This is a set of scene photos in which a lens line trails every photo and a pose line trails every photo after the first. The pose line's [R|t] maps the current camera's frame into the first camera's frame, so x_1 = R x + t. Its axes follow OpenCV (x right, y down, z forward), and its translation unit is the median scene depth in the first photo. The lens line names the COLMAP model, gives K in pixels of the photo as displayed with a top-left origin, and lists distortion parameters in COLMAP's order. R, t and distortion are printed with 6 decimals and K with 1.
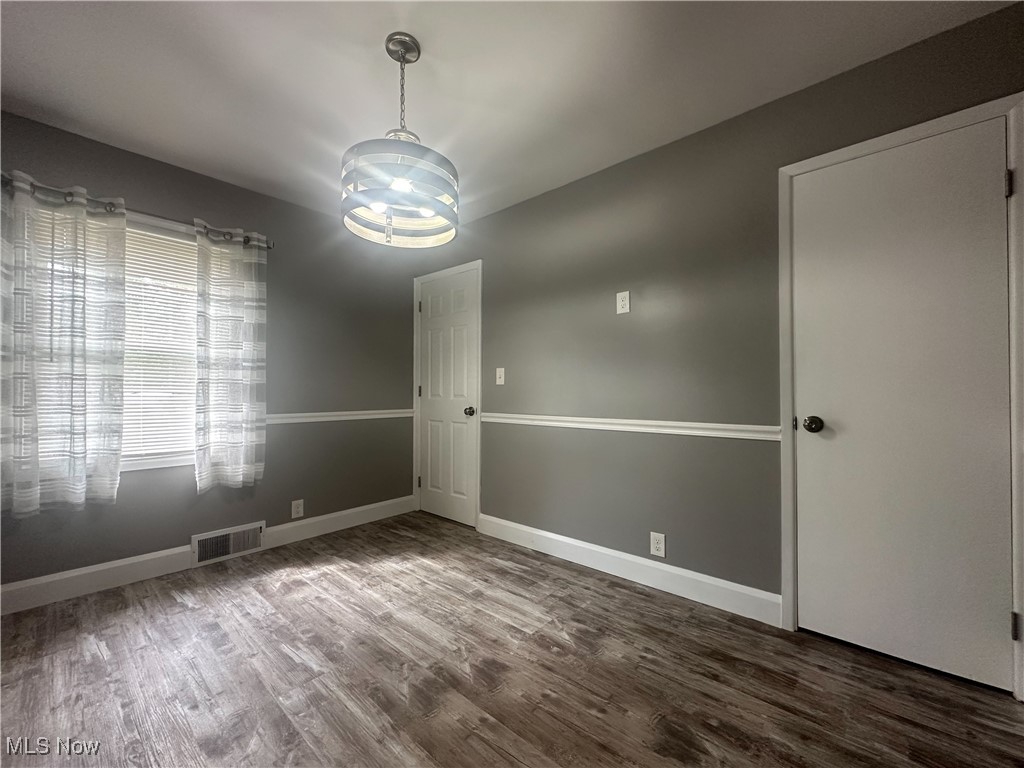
lens RADIAL K [[430.4, 0, 503.7], [0, 430.4, 386.6], [0, 0, 1]] dist [-0.005448, 0.000919]
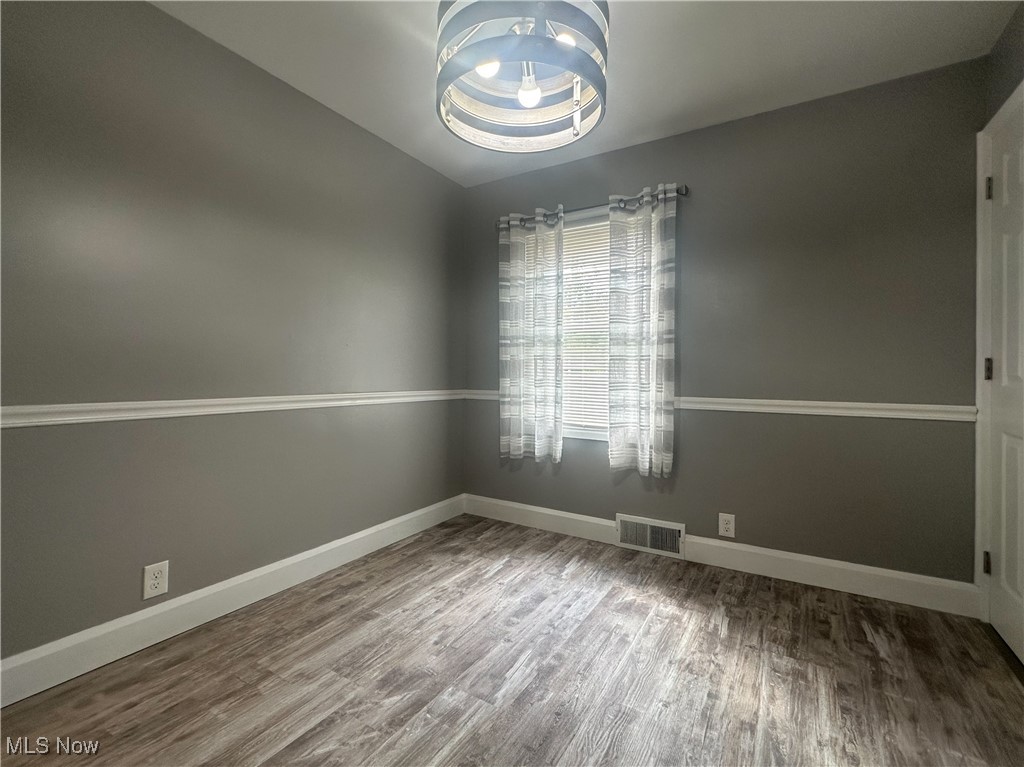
lens RADIAL K [[464.2, 0, 501.0], [0, 464.2, 369.6], [0, 0, 1]] dist [-0.001825, -0.000247]
pose [[0.170197, -0.007533, -0.985381, 0.304983], [0.001294, 0.999972, -0.007421, 0.021129], [0.985409, -0.000012, 0.170202, 0.565018]]
